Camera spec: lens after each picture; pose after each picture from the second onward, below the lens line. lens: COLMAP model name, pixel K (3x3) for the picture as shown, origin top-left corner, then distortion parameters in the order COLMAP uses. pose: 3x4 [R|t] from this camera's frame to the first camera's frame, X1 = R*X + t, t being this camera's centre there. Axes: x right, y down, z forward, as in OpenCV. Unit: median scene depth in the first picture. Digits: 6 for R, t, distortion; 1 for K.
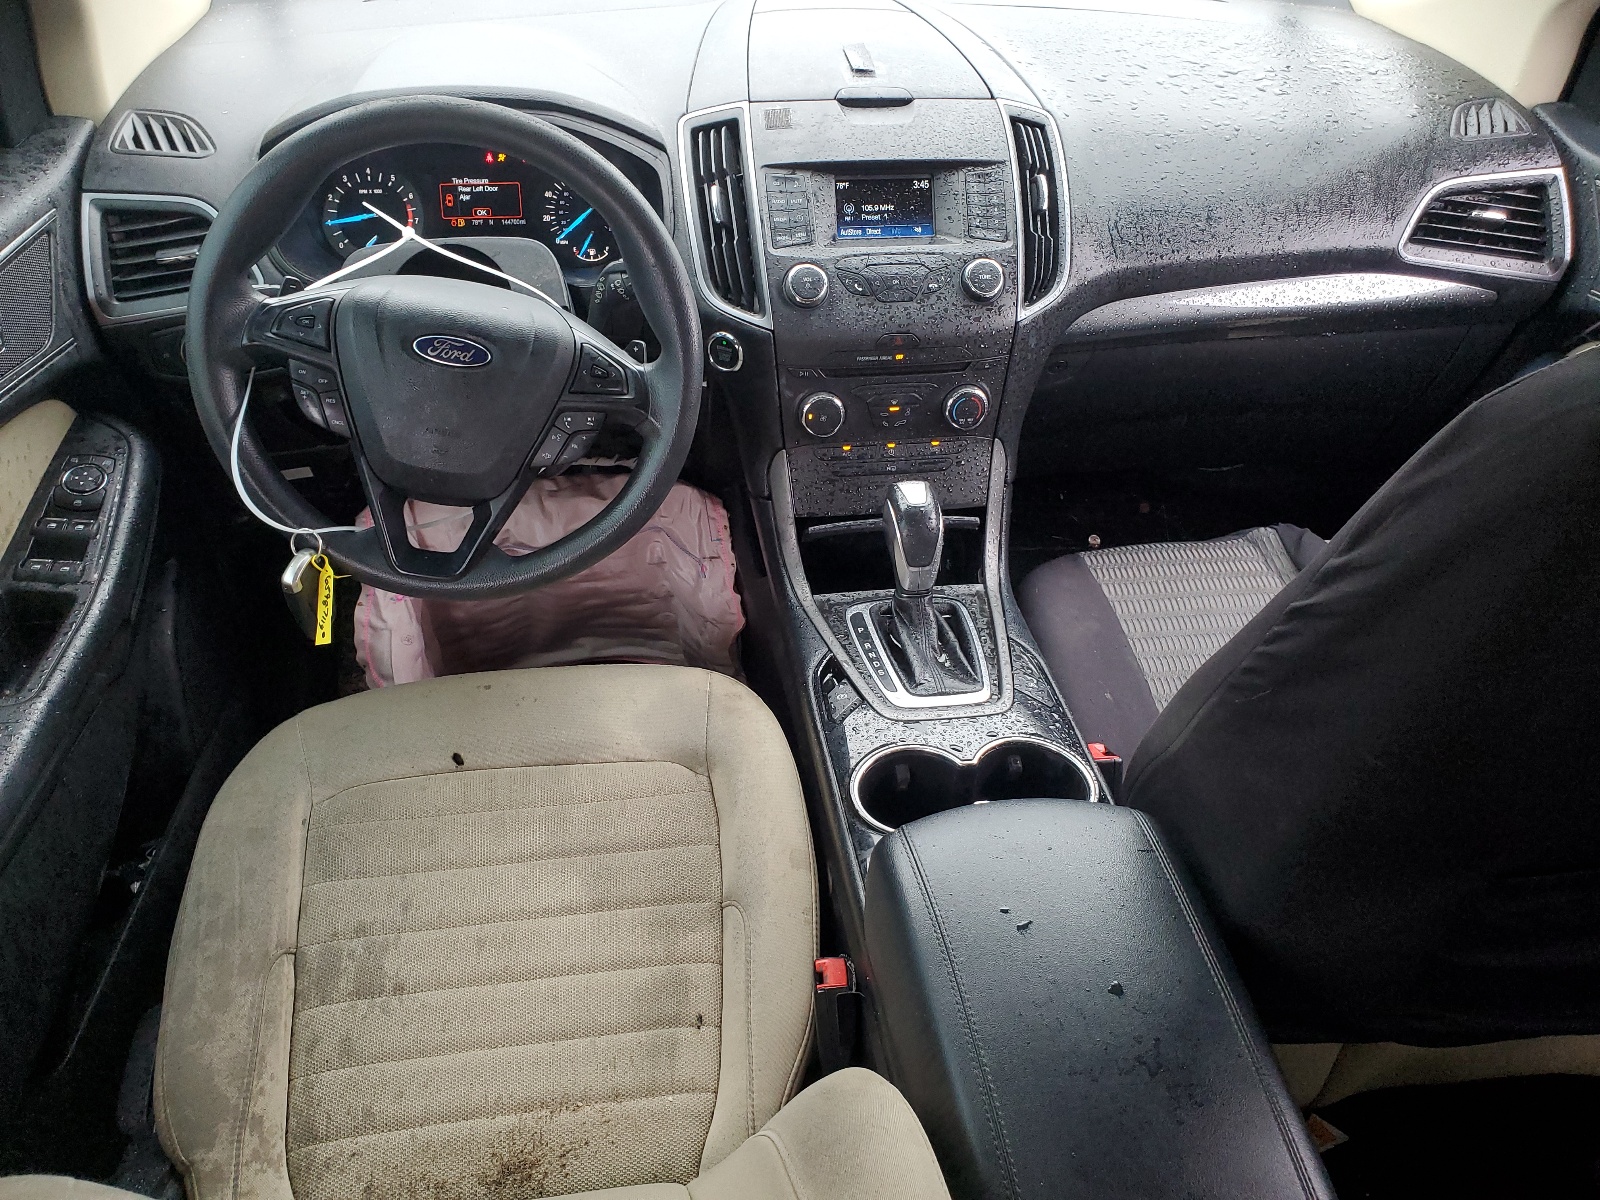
lens RADIAL K [[1218.0, 0, 799.3], [0, 1218.0, 600.6], [0, 0, 1]] dist [-0.007474, -0.008261]
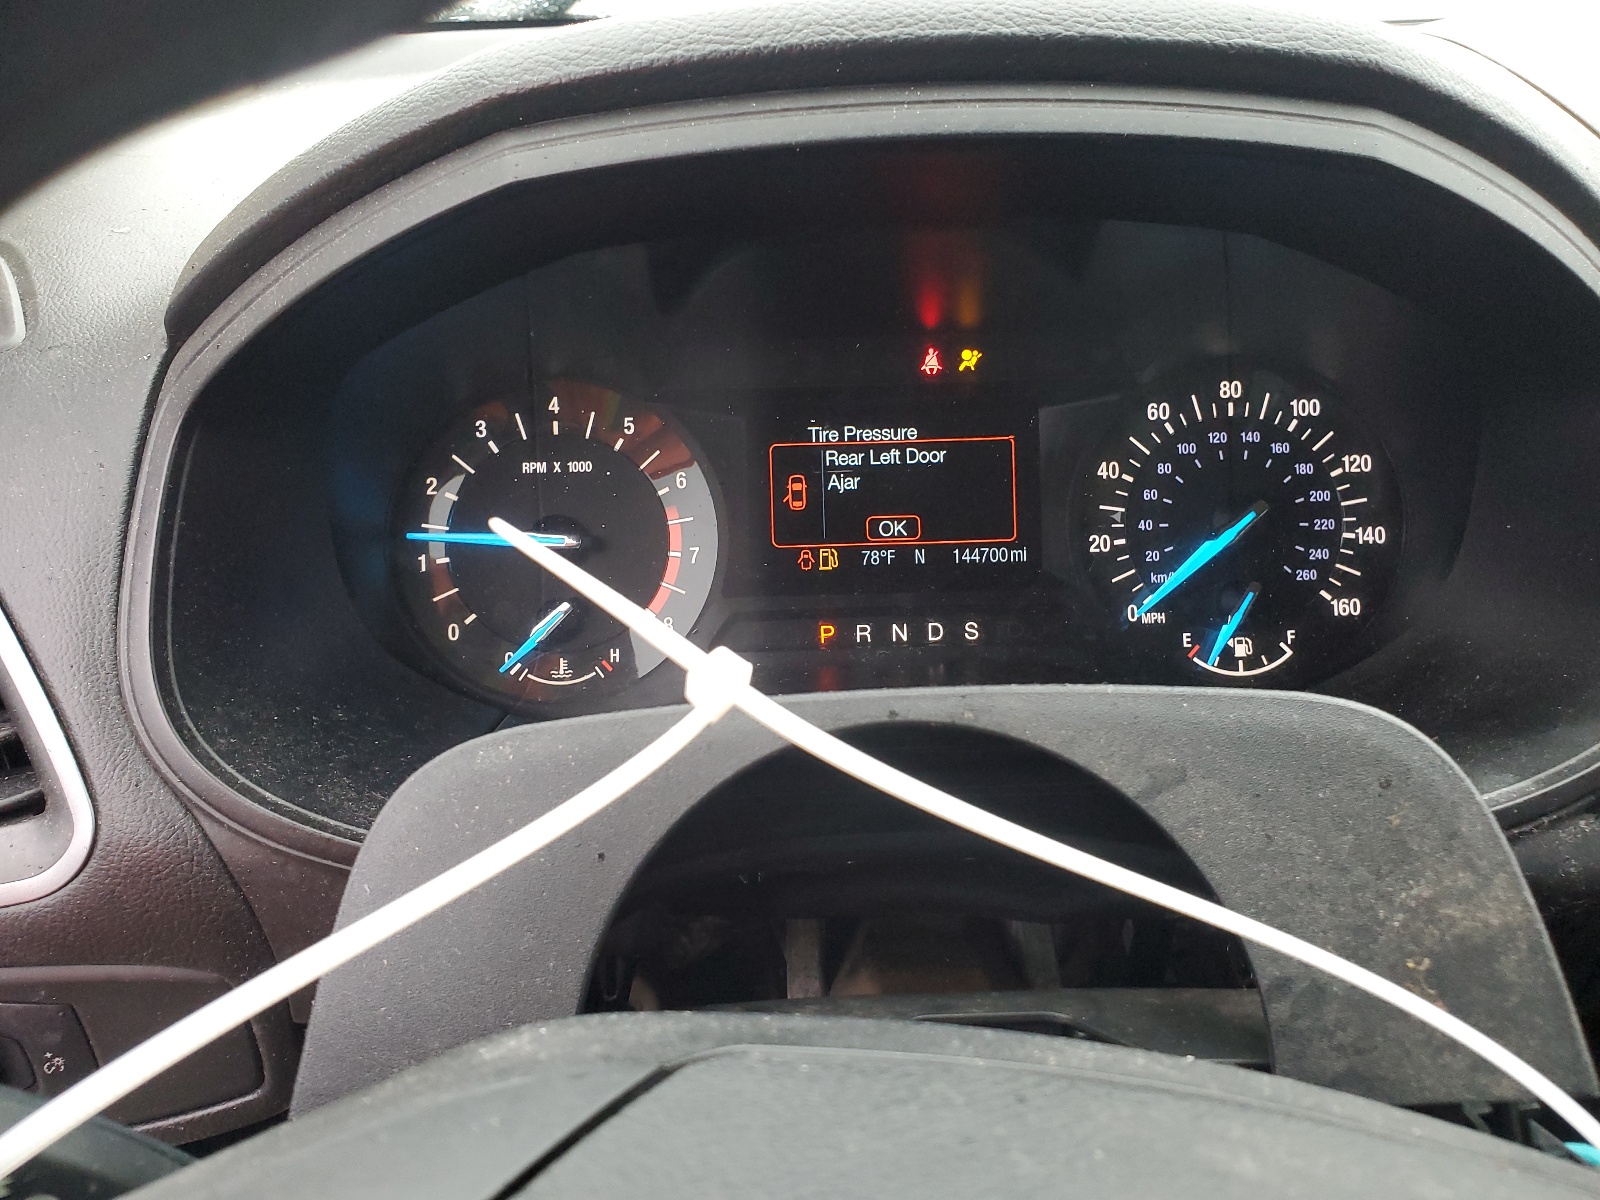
lens RADIAL K [[1218.0, 0, 800.5], [0, 1218.0, 599.0], [0, 0, 1]] dist [-0.007474, -0.008261]
pose [[0.985675, 0.001441, -0.168648, -0.231956], [-0.038912, 0.974928, -0.219091, -0.231035], [0.164104, 0.222515, 0.961019, 0.696429]]
